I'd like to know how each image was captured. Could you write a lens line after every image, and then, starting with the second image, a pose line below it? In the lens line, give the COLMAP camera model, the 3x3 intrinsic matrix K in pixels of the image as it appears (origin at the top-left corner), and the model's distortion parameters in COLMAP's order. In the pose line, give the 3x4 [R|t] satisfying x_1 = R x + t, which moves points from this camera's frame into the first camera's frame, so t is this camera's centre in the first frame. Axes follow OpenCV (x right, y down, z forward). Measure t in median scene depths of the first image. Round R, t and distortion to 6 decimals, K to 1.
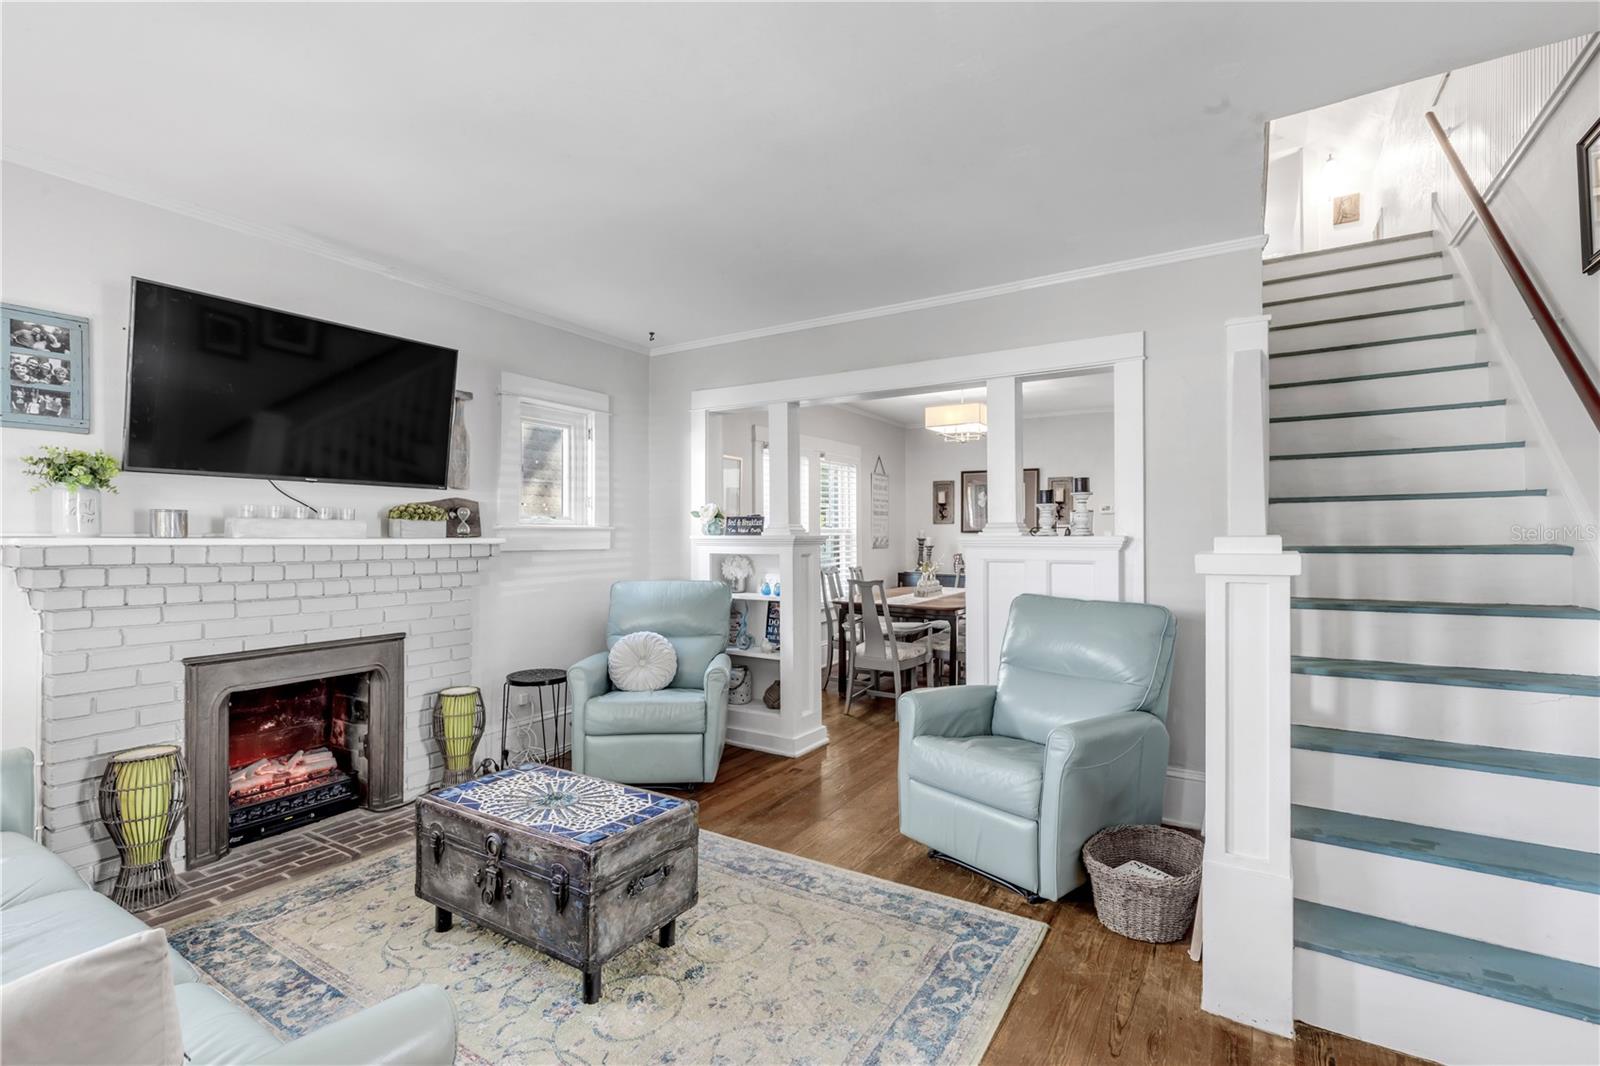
lens RADIAL K [[700.9, 0, 825.2], [0, 700.9, 532.0], [0, 0, 1]] dist [0.001191, -0.000845]
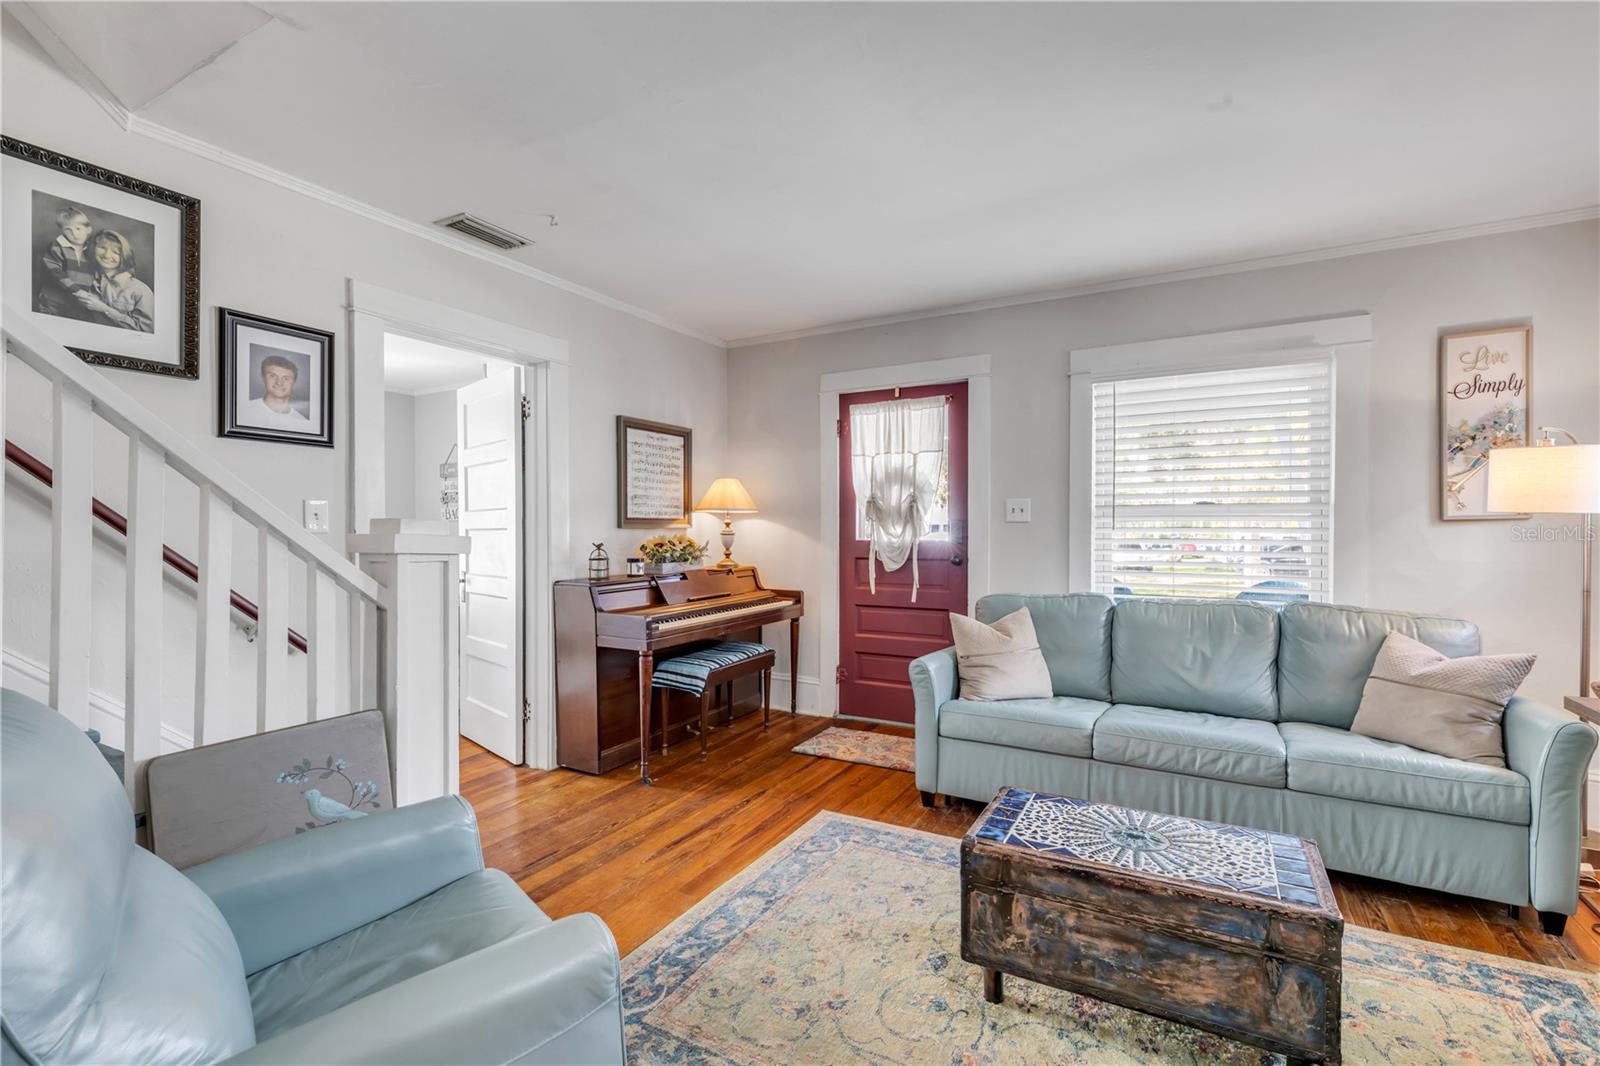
lens RADIAL K [[716.5, 0, 800.0], [0, 716.5, 533.0], [0, 0, 1]] dist [0.000863, 0.000022]
pose [[-0.999987, 0.000825, -0.005098, 0.010696], [0.000863, 0.999972, -0.007466, 0.027243], [0.005092, -0.007471, -0.999959, 1.636066]]
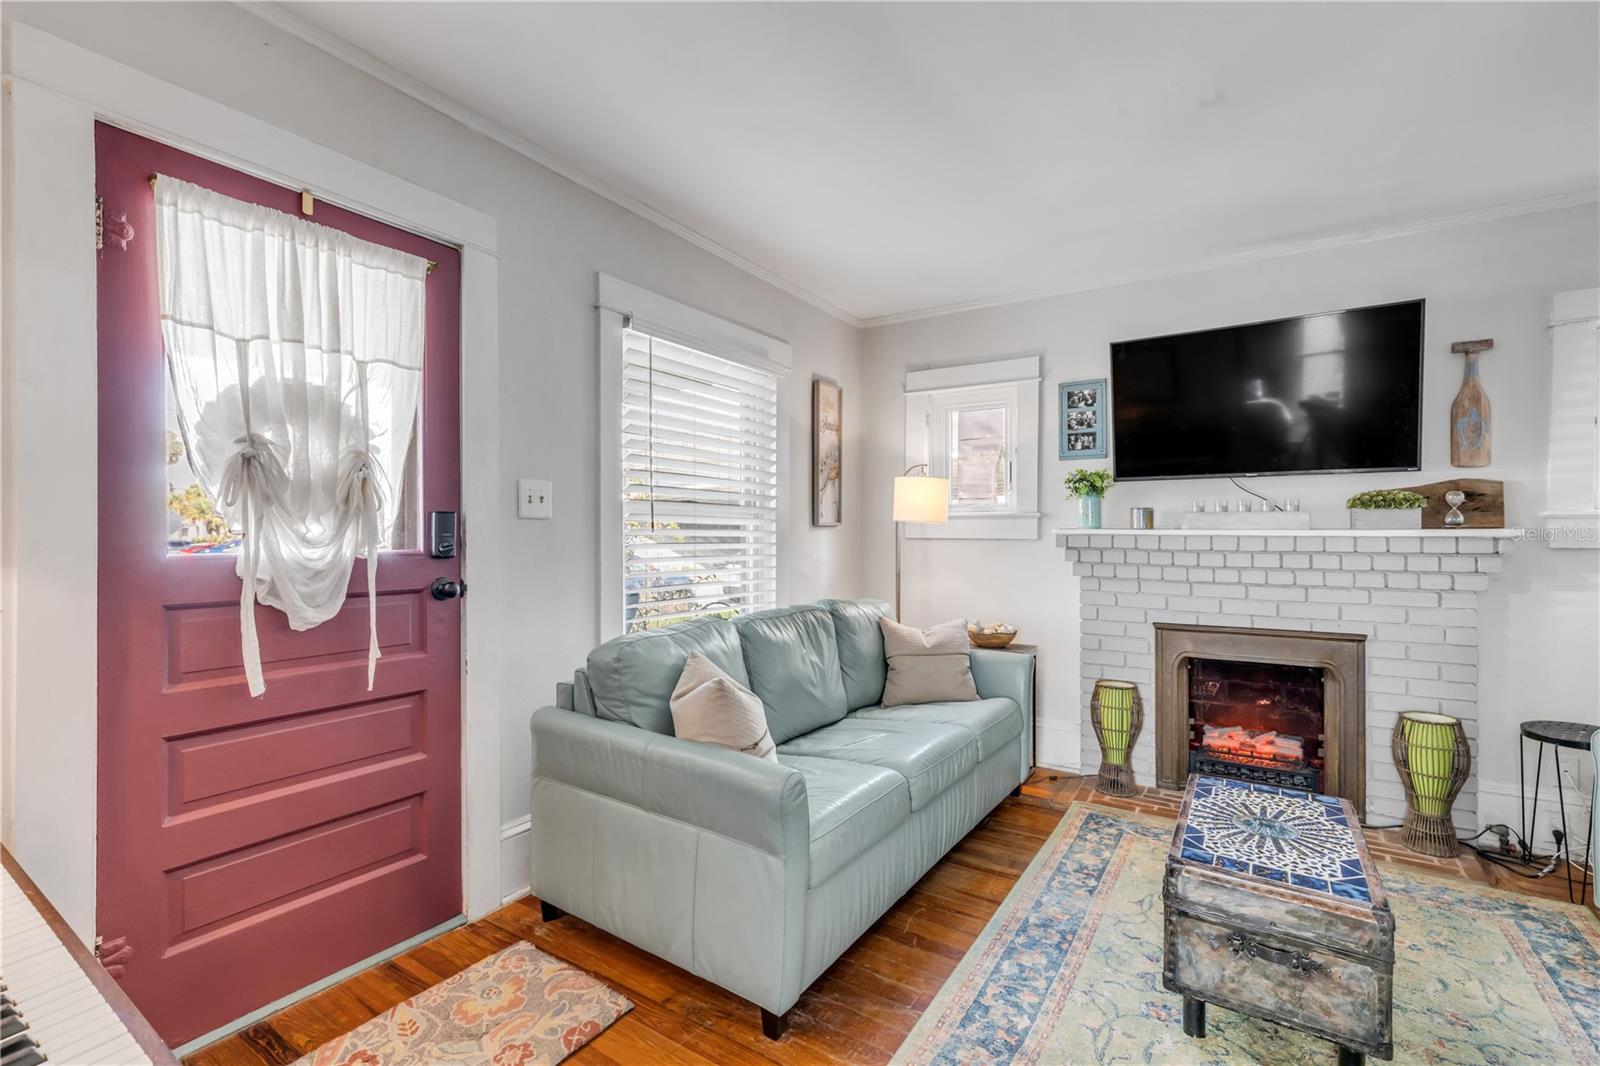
lens RADIAL K [[736.2, 0, 777.8], [0, 736.2, 530.5], [0, 0, 1]] dist [0.000966, -0.000009]
pose [[-0.055434, -0.003450, -0.998456, 0.500343], [0.005431, 0.999978, -0.003757, 0.012431], [0.998448, -0.005630, -0.055414, 0.397363]]
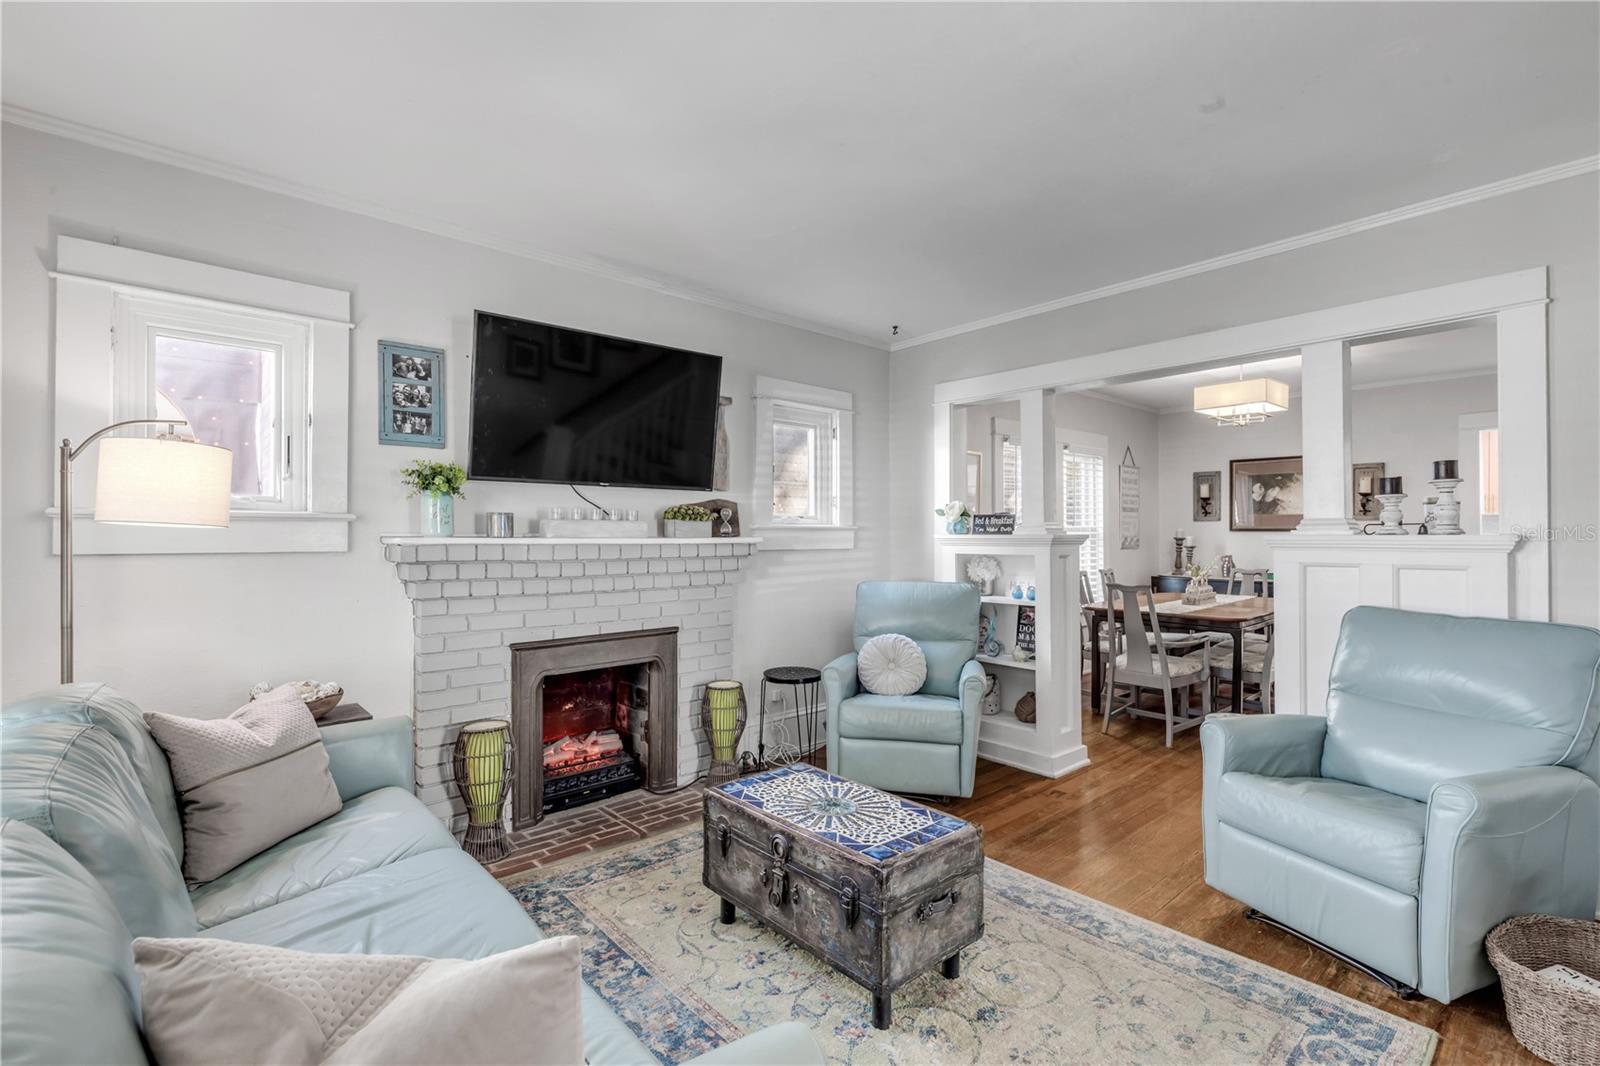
lens RADIAL K [[713.9, 0, 829.1], [0, 713.9, 531.5], [0, 0, 1]] dist [0.001309, -0.001044]
pose [[0.958319, -0.002922, -0.285685, -0.094617], [0.002933, 0.999996, -0.000390, 0.000614], [0.285684, -0.000464, 0.958324, 0.042442]]
